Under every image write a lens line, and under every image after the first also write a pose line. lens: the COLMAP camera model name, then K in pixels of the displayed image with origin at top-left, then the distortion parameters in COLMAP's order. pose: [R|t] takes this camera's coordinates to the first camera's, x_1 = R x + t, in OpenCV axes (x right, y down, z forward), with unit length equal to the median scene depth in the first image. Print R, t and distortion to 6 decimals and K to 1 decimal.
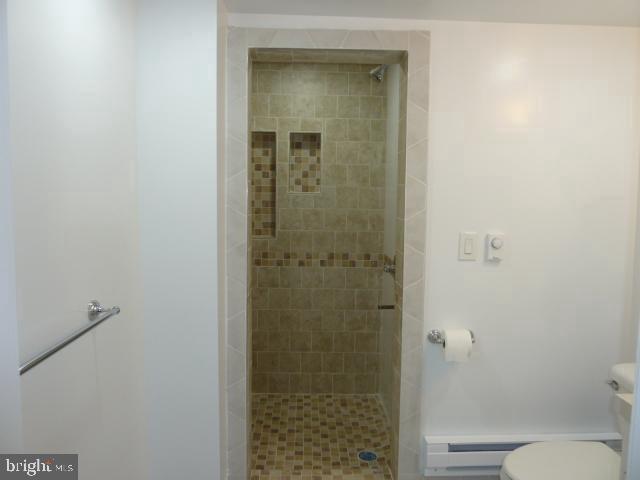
lens RADIAL K [[491.5, 0, 320.0], [0, 491.5, 239.6], [0, 0, 1]] dist [-0.015919, -0.001516]
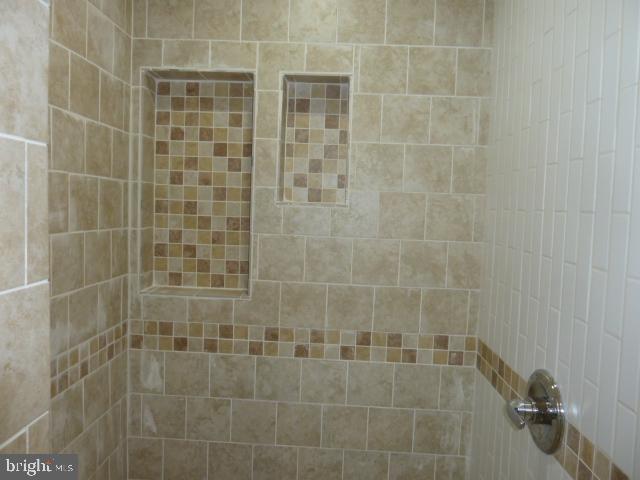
lens RADIAL K [[491.5, 0, 320.0], [0, 491.5, 238.7], [0, 0, 1]] dist [-0.015919, -0.001516]
pose [[0.997426, 0.027332, -0.066285, 0.008955], [-0.029085, 0.999249, -0.025617, -0.048767], [0.065535, 0.027479, 0.997472, 0.525215]]
